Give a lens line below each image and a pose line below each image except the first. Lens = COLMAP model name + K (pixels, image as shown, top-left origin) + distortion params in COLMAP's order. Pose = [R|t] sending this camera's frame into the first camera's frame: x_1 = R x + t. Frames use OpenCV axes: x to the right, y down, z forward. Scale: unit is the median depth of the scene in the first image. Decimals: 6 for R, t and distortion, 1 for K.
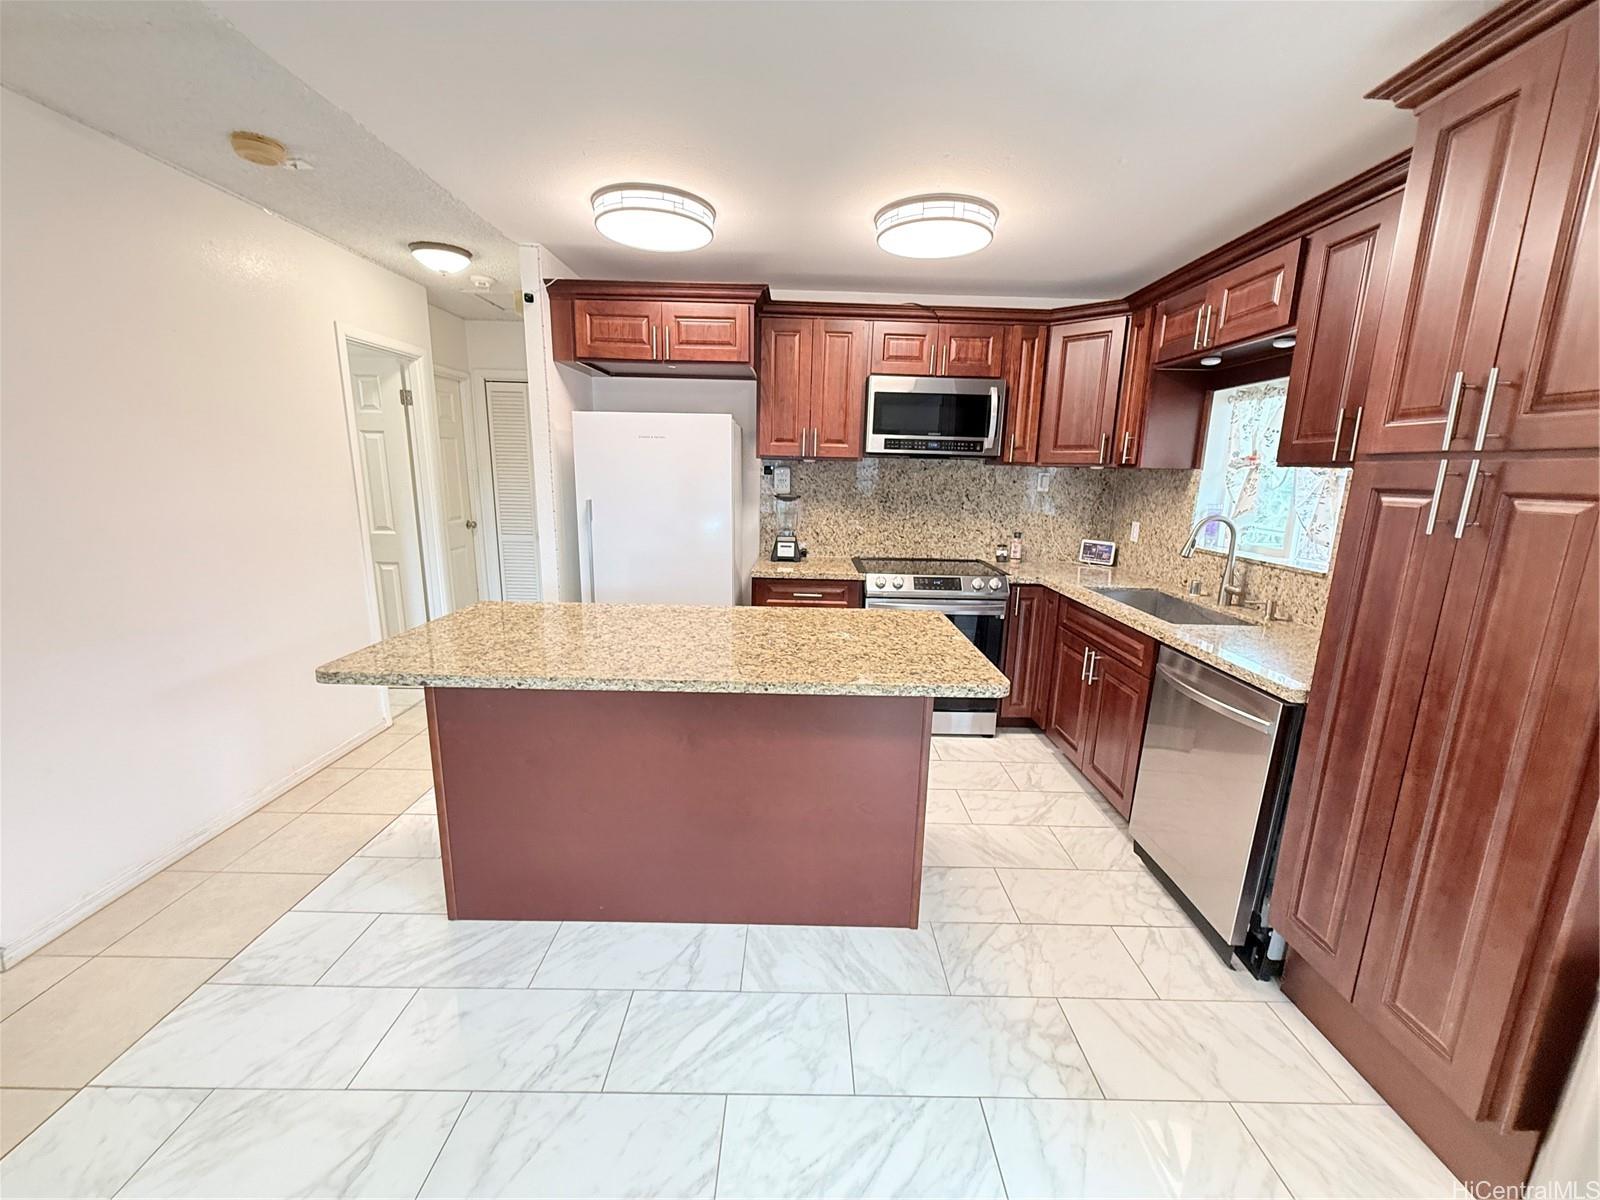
lens RADIAL K [[637.7, 0, 802.9], [0, 637.7, 601.9], [0, 0, 1]] dist [-0.000402, 0.000501]
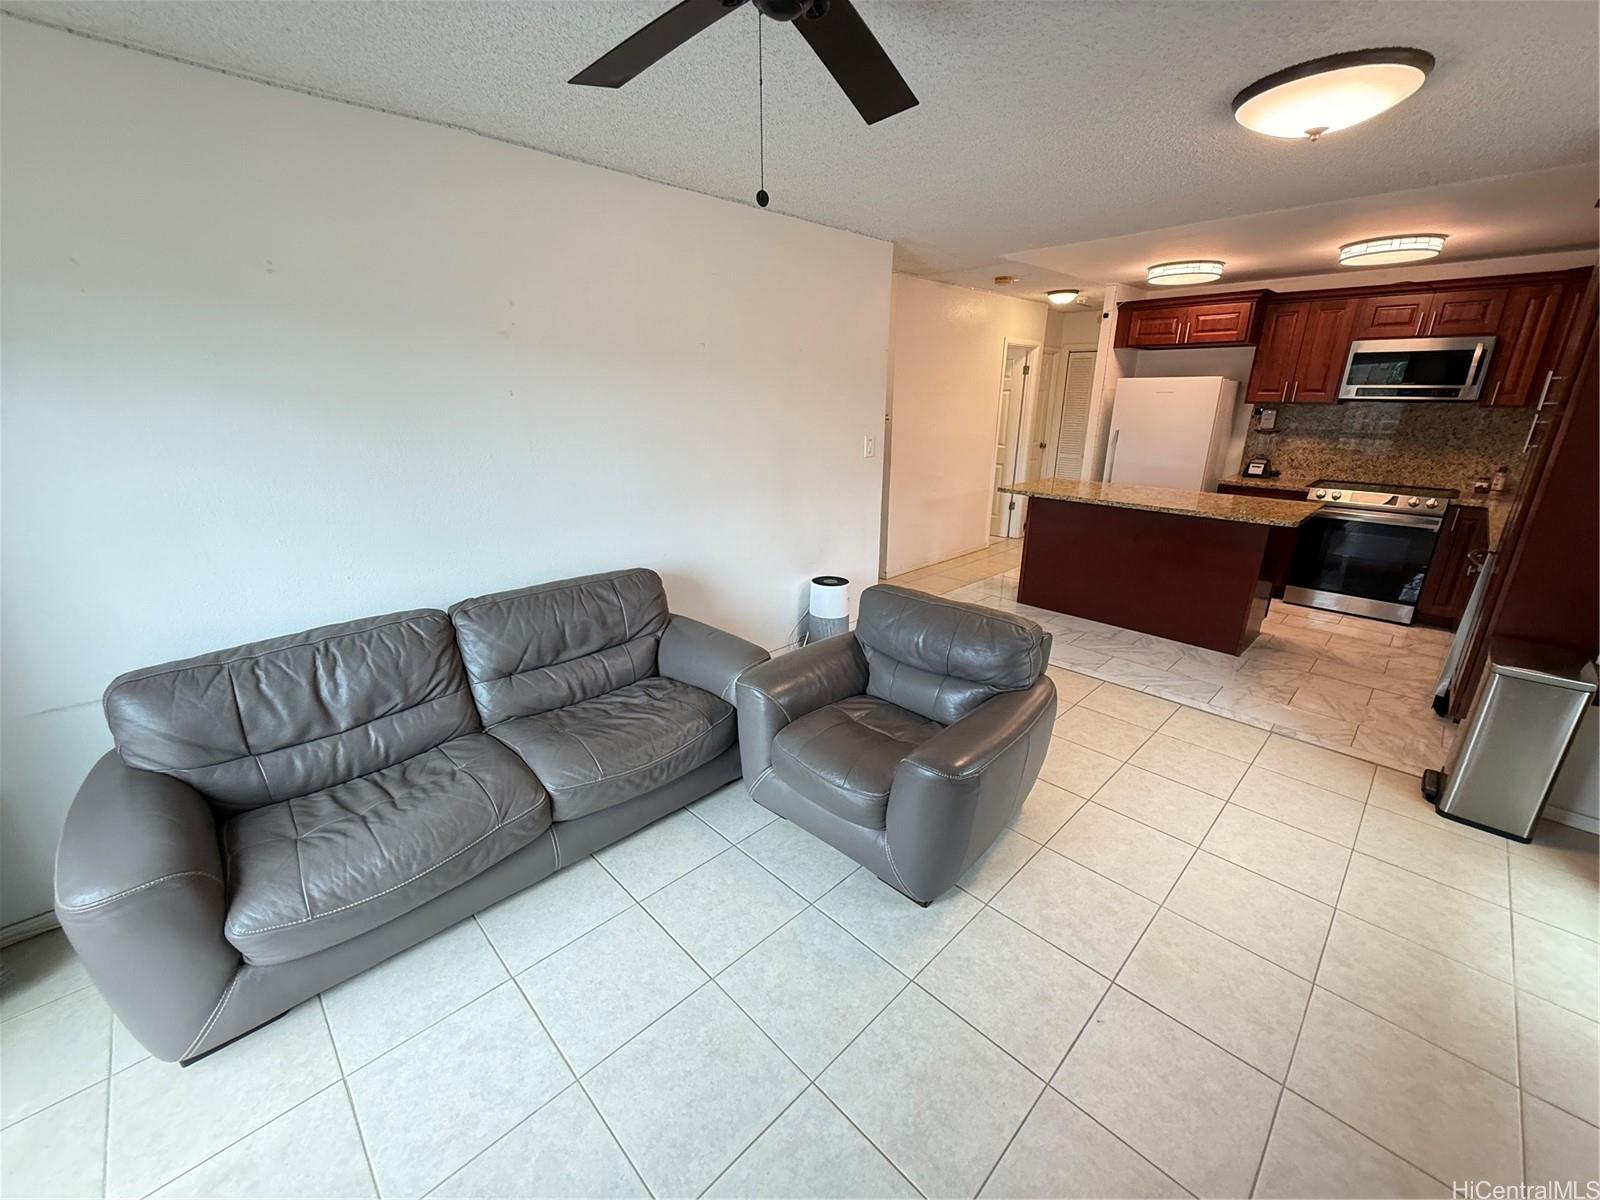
lens RADIAL K [[637.7, 0, 805.5], [0, 637.7, 601.8], [0, 0, 1]] dist [-0.000402, 0.000501]
pose [[0.699677, 0.203405, -0.684894, 0.361117], [-0.135630, 0.979000, 0.152193, 0.151425], [0.701468, -0.013593, 0.712572, -0.856193]]
